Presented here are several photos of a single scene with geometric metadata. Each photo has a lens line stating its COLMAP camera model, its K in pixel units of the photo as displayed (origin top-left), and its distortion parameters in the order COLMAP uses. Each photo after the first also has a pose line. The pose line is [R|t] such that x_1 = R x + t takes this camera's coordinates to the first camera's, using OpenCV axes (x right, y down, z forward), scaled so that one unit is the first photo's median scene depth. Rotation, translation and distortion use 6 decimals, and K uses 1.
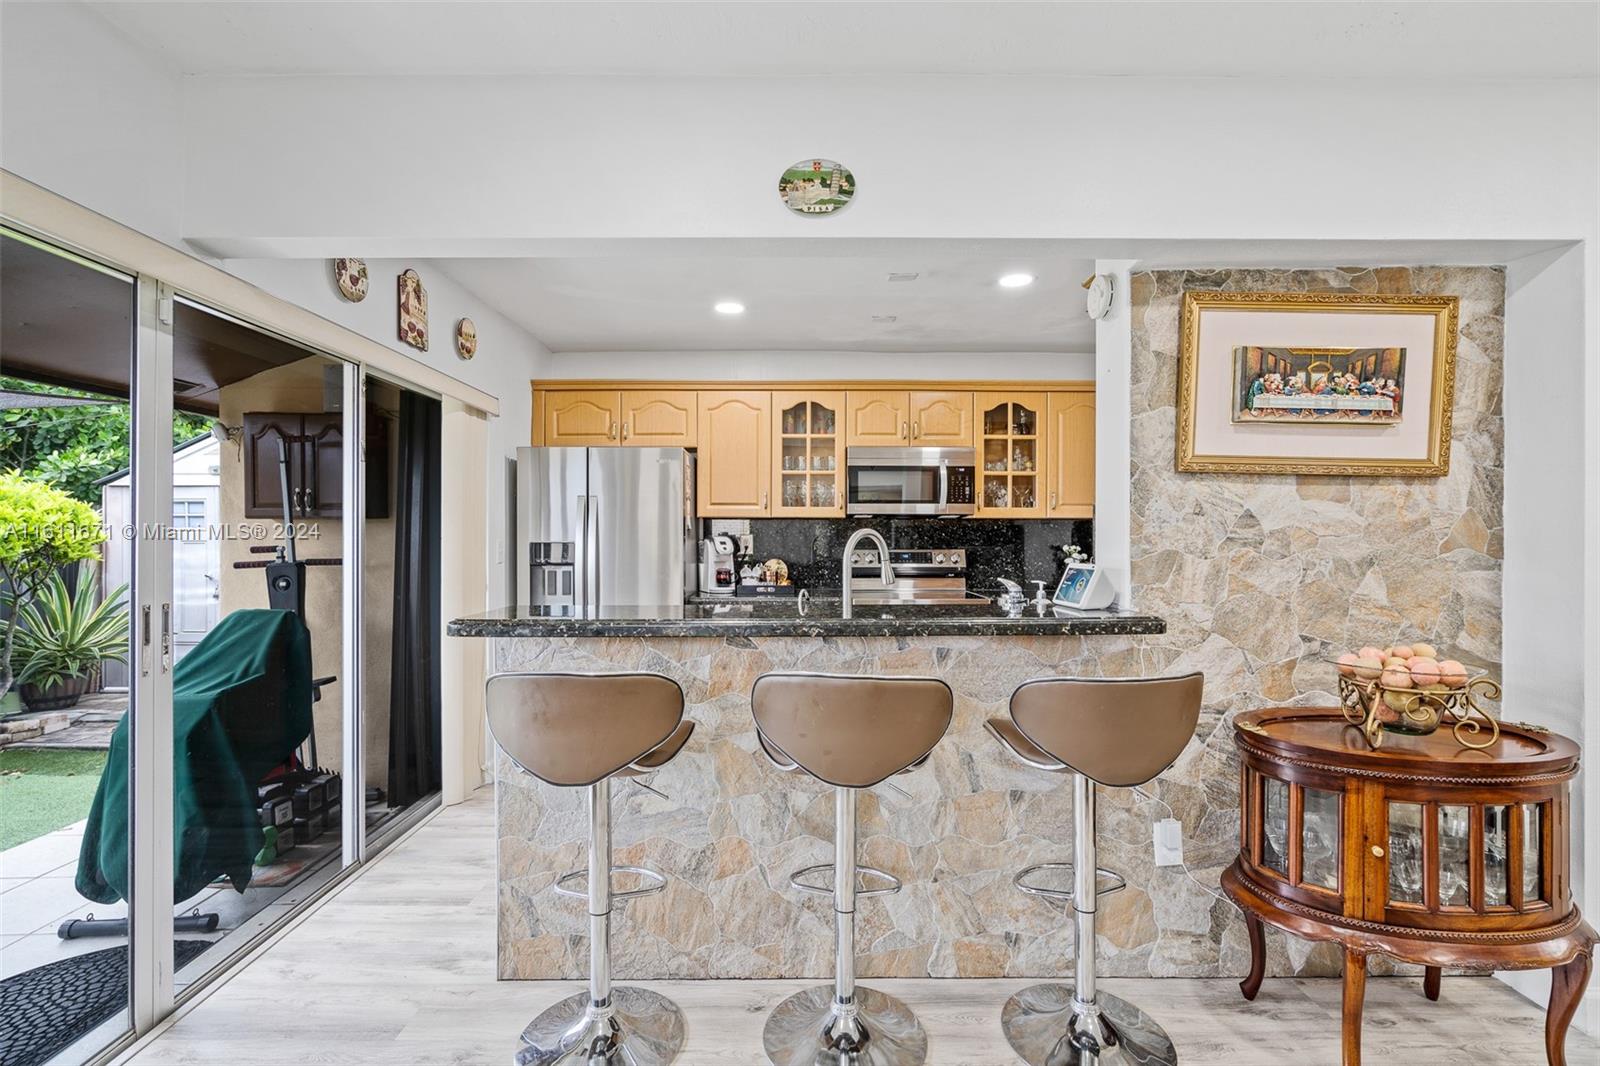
lens RADIAL K [[732.4, 0, 800.0], [0, 732.4, 533.0], [0, 0, 1]] dist [-0.003157, 0.000585]
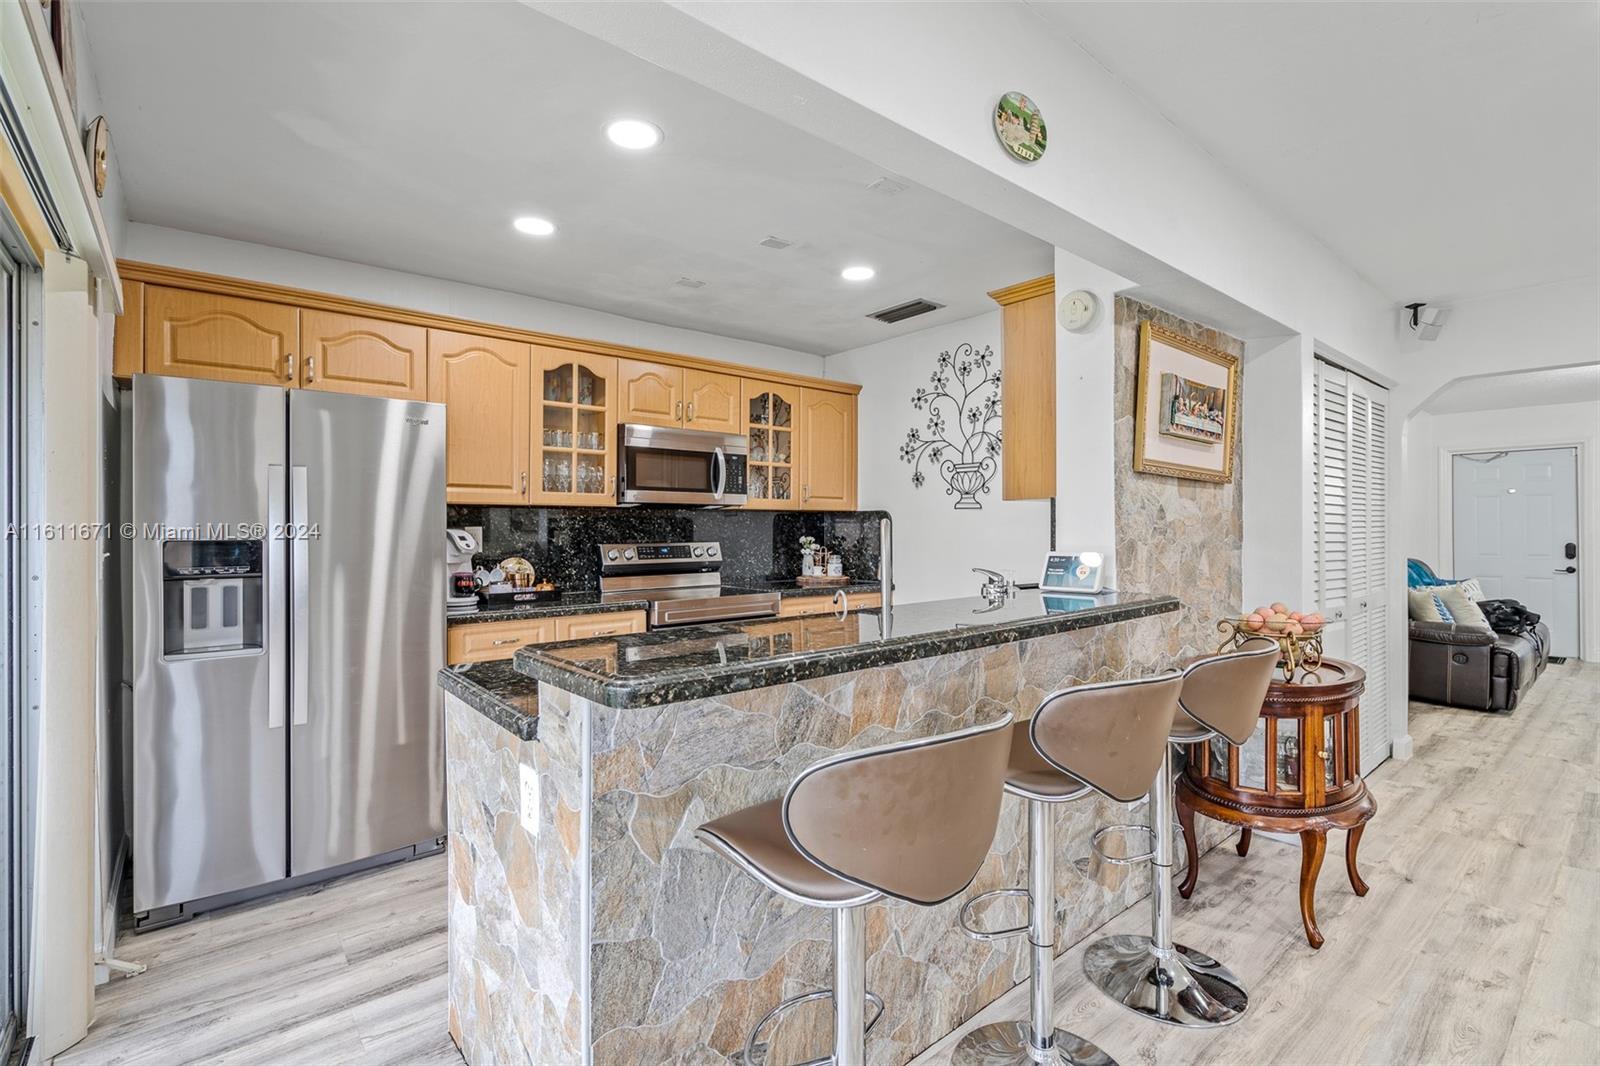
lens RADIAL K [[730.7, 0, 798.4], [0, 730.7, 524.2], [0, 0, 1]] dist [-0.001341, 0.001639]
pose [[0.771454, 0.000371, 0.636285, -0.648719], [0.000805, 0.999998, -0.001559, 0.002275], [-0.636284, 0.001715, 0.771453, 0.436987]]
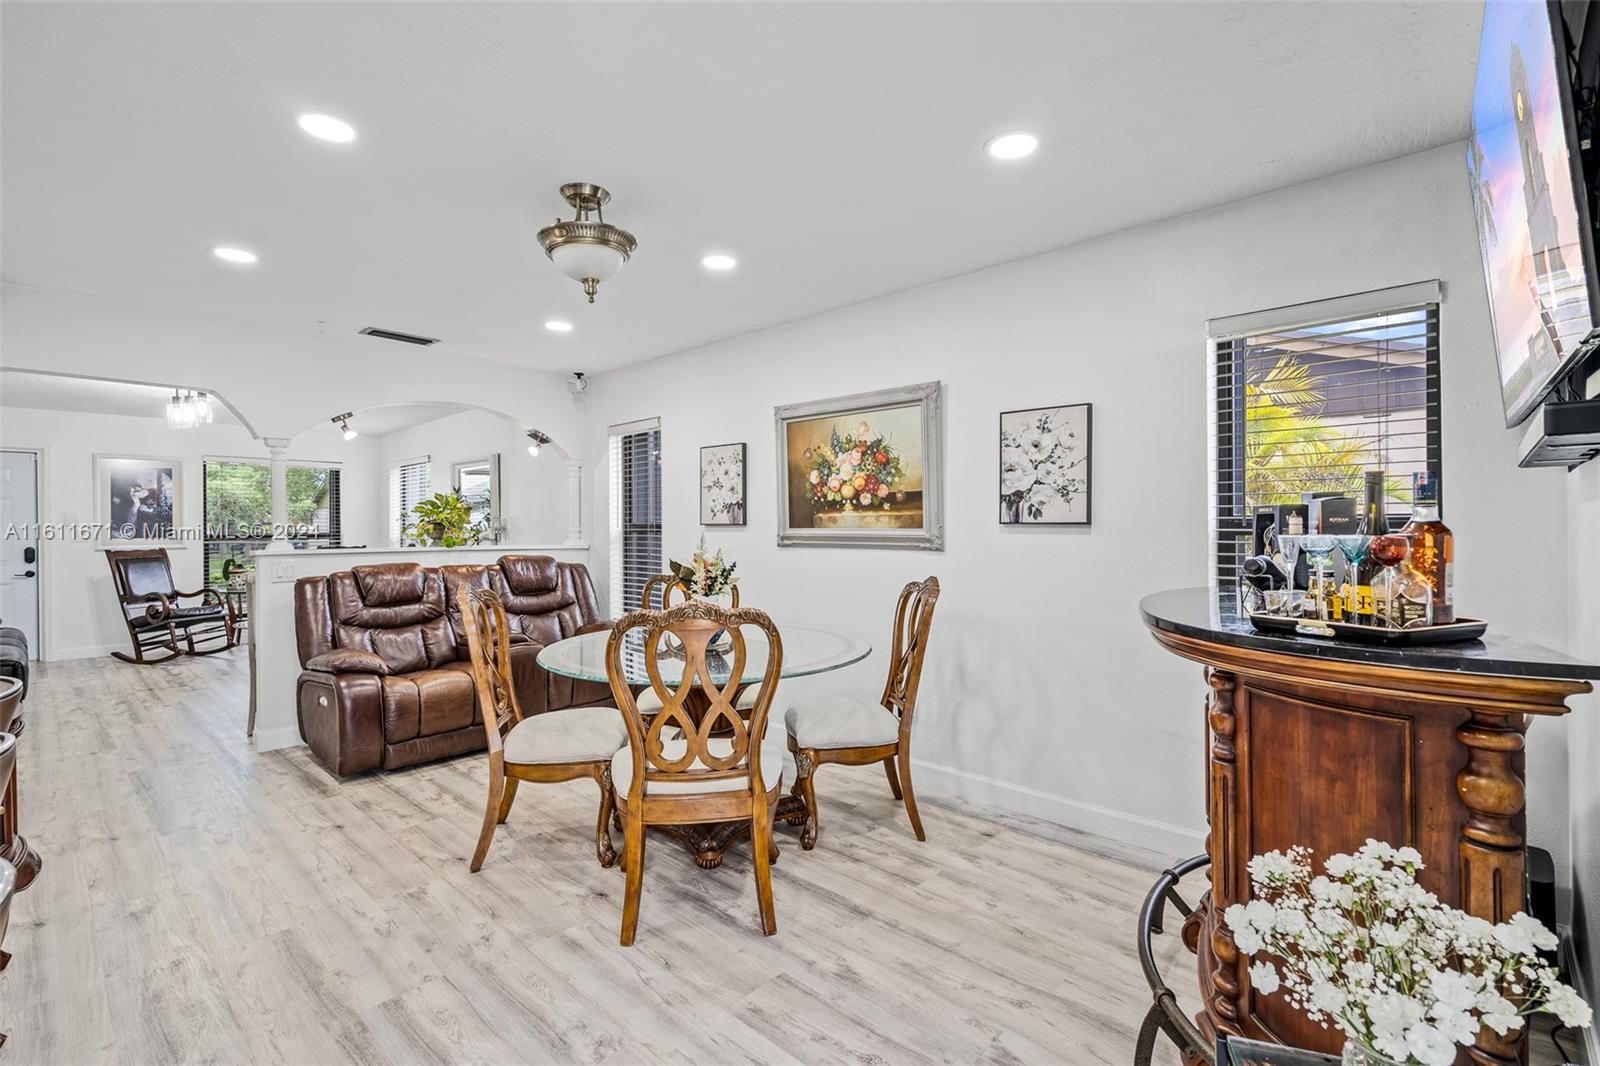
lens RADIAL K [[730.7, 0, 798.4], [0, 730.7, 524.2], [0, 0, 1]] dist [-0.001341, 0.001639]
pose [[-0.726265, 0.005927, 0.687389, -0.661379], [0.003385, 0.999982, -0.005047, 0.004723], [-0.687406, -0.001339, -0.726272, 0.649391]]
